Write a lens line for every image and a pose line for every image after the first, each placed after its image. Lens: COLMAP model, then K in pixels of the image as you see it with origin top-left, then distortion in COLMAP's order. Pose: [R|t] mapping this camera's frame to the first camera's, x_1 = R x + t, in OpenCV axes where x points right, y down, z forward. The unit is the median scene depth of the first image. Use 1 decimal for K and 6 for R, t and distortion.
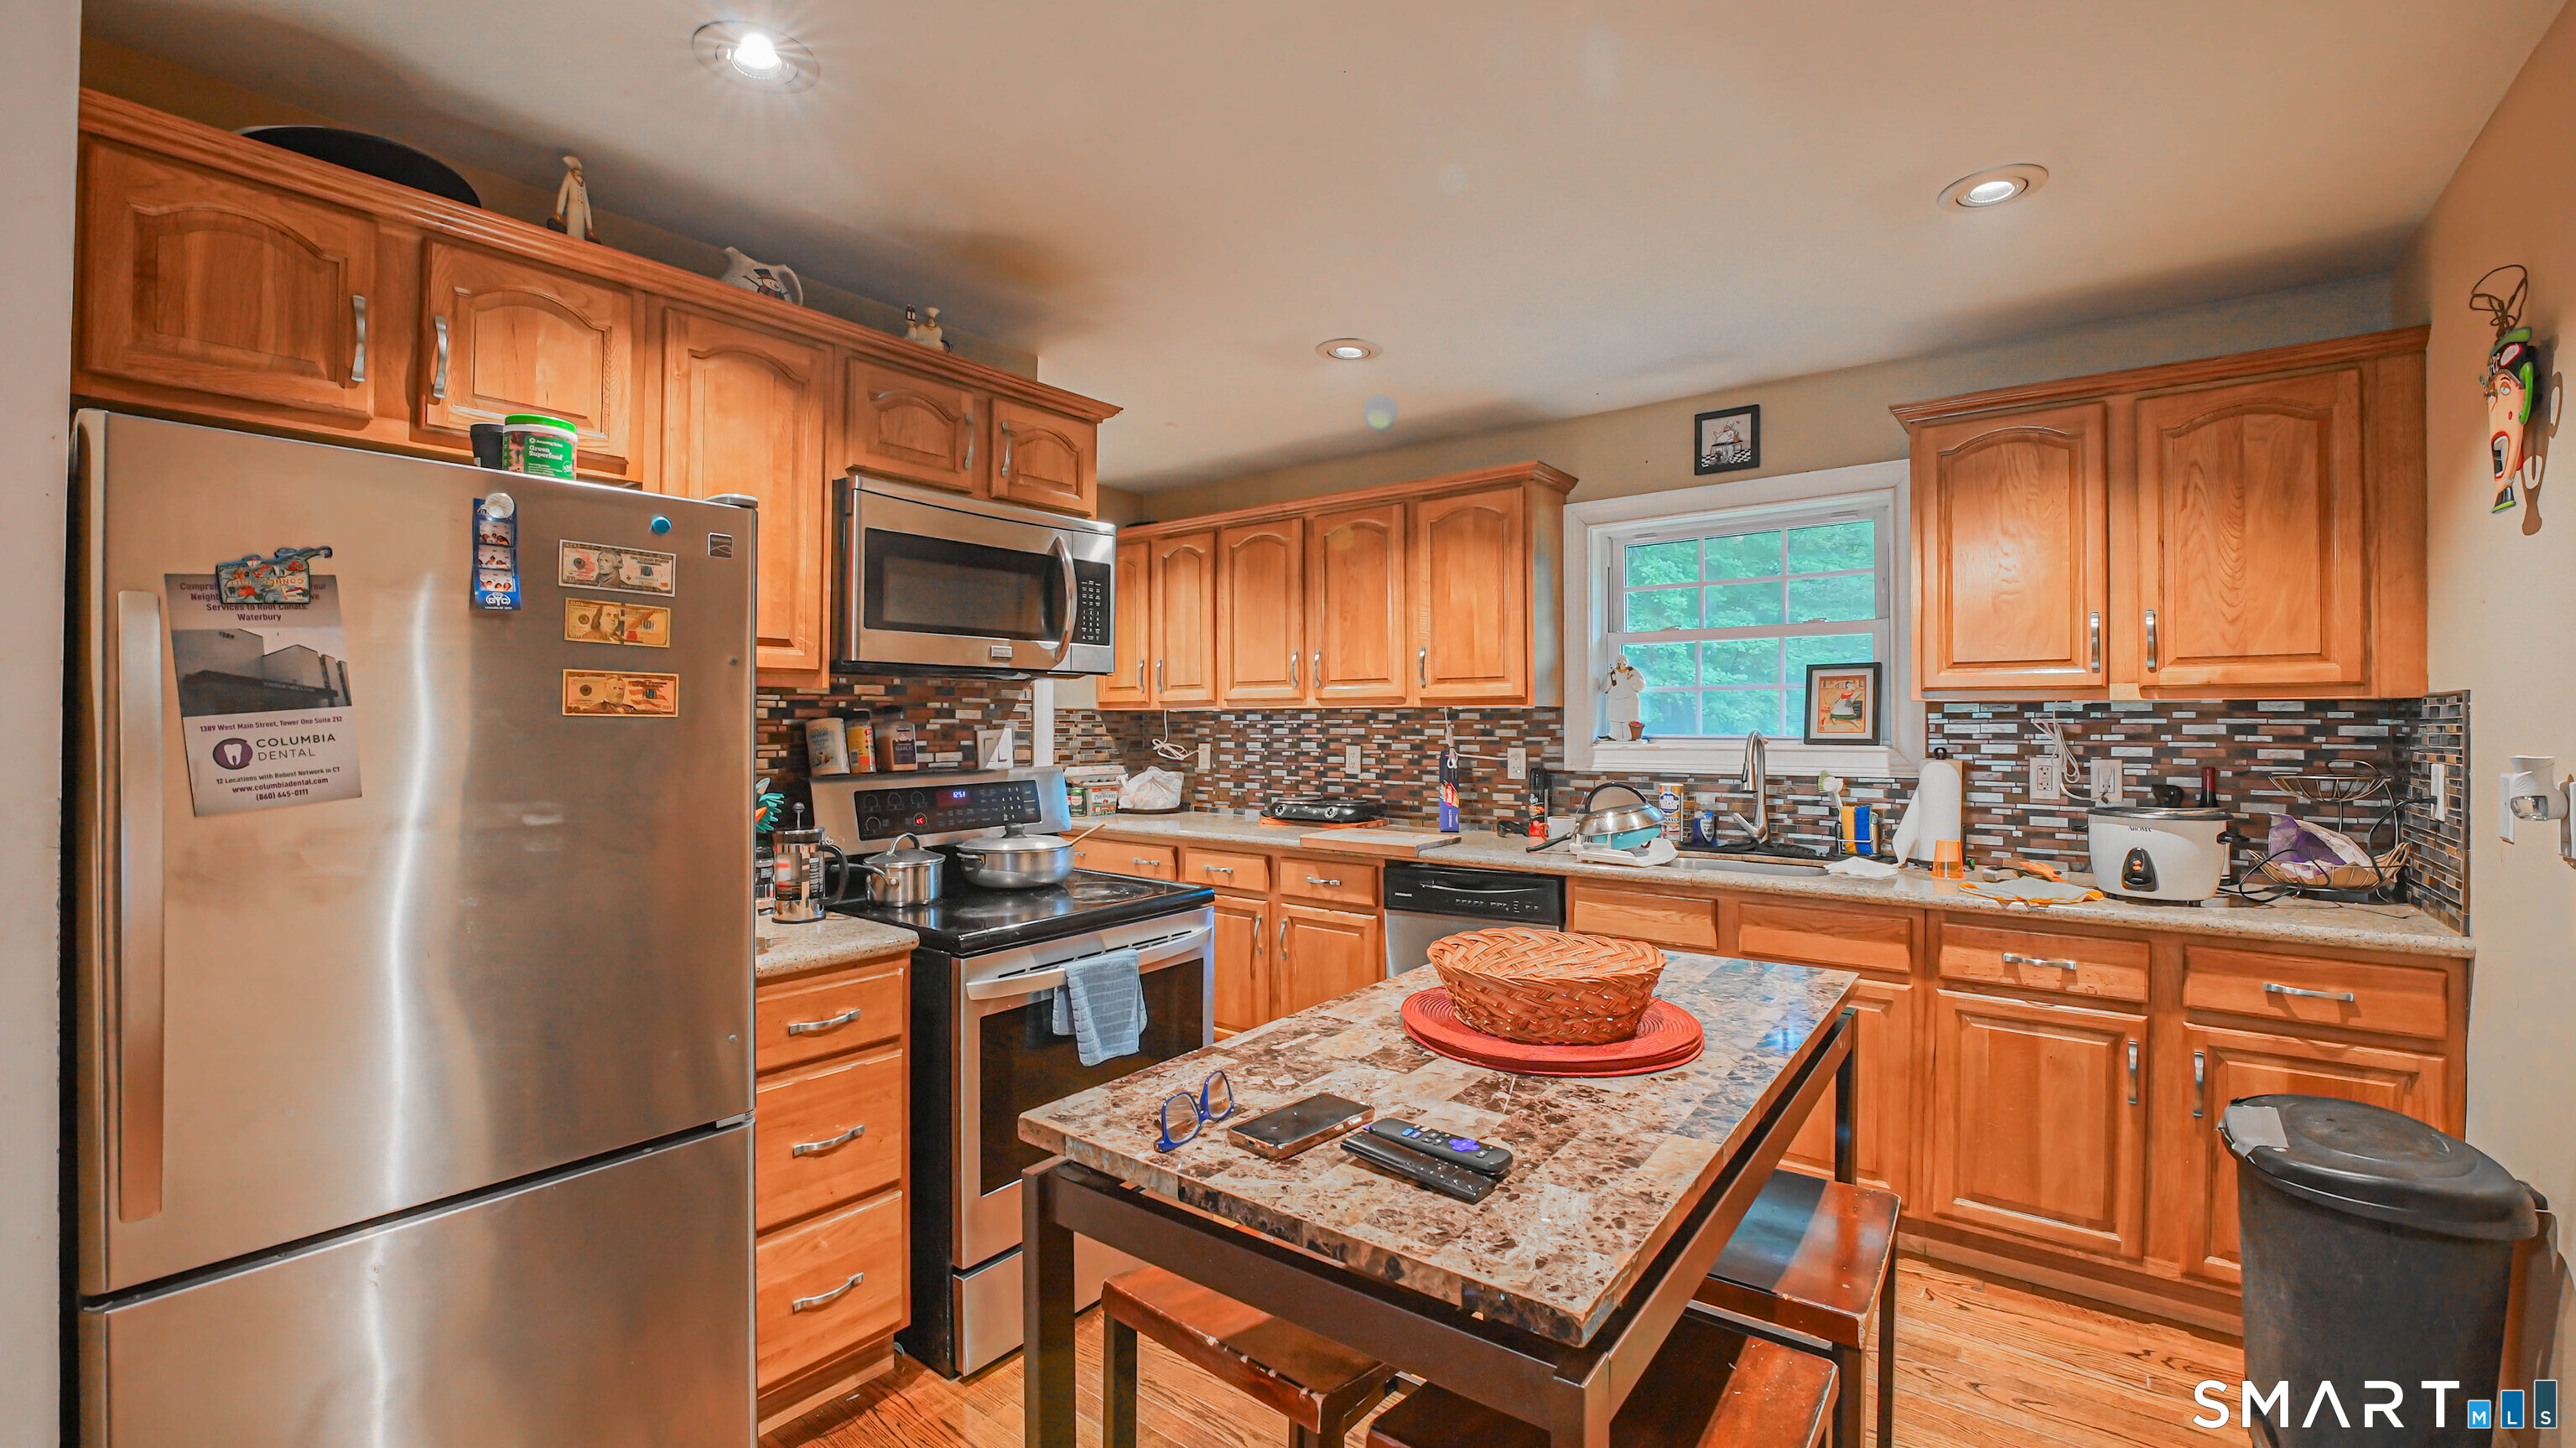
lens RADIAL K [[1048.8, 0, 1285.9], [0, 1048.8, 716.4], [0, 0, 1]] dist [-0.030471, 0.004034]
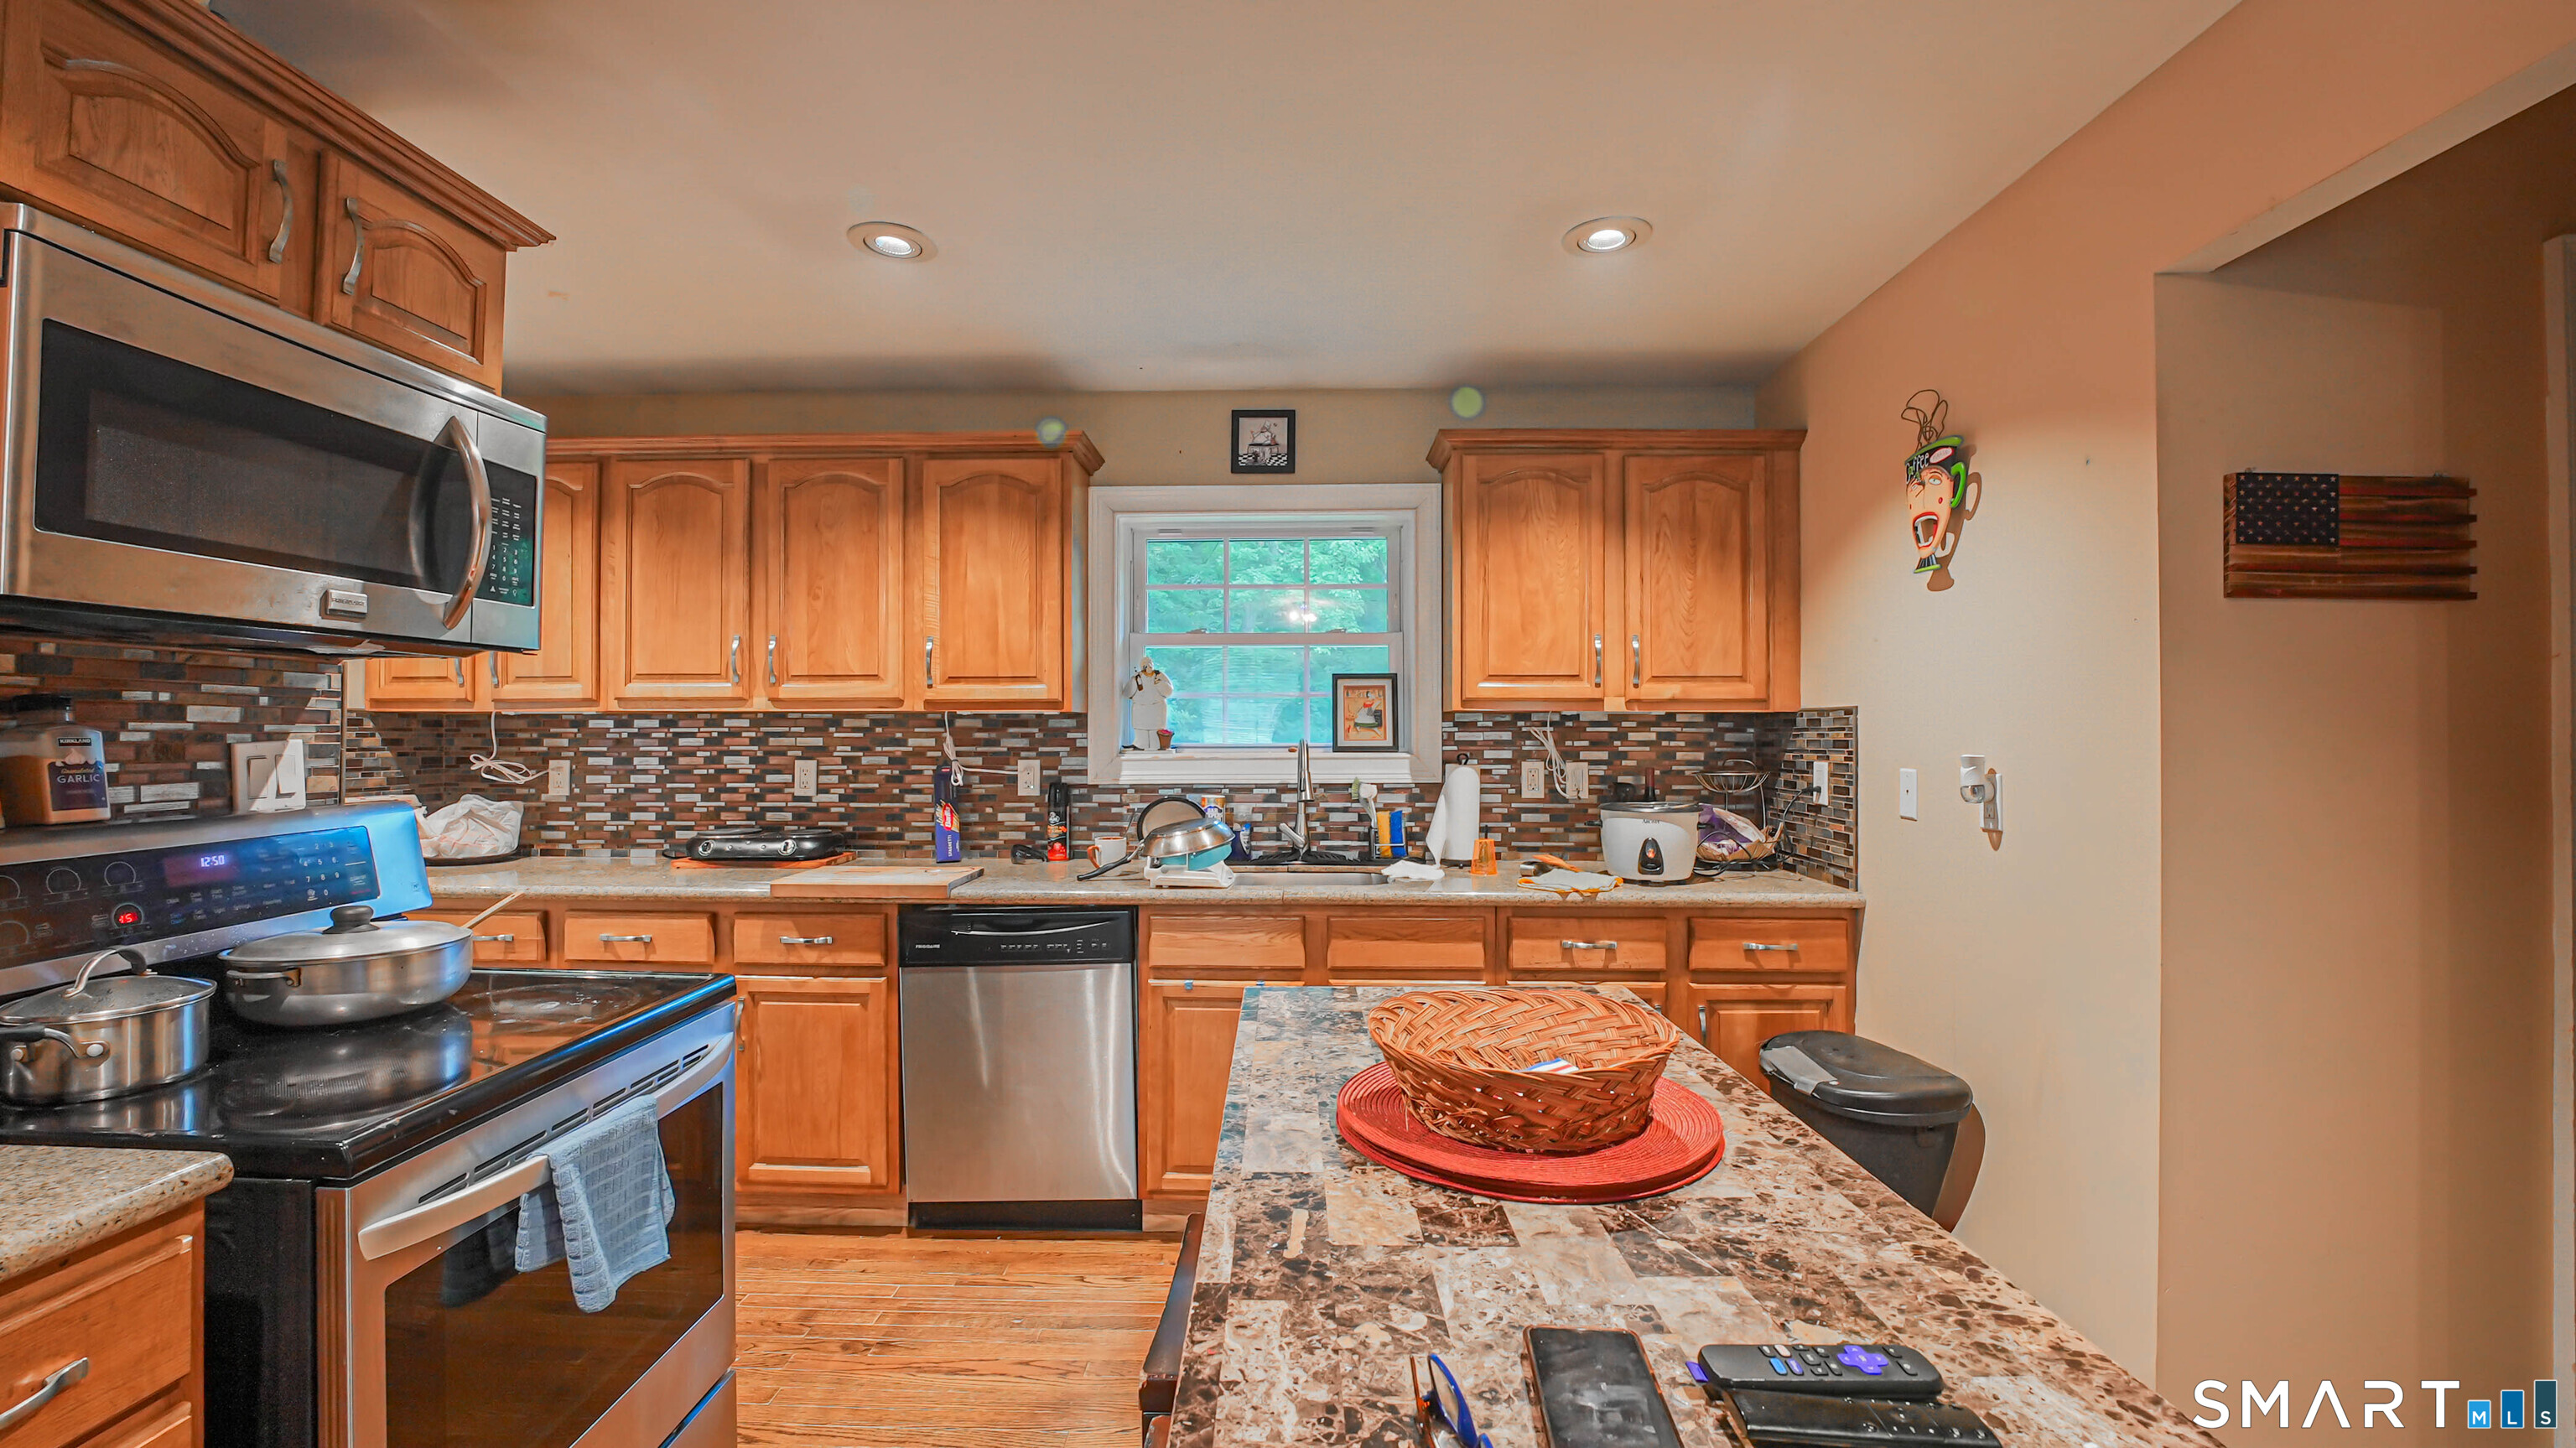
lens RADIAL K [[1058.1, 0, 1282.6], [0, 1058.1, 719.1], [0, 0, 1]] dist [-0.026329, -0.000204]
pose [[0.803781, 0.007353, 0.594880, -0.181156], [-0.003631, 0.999966, -0.007453, 0.002860], [-0.594914, 0.003830, 0.803780, 0.237371]]
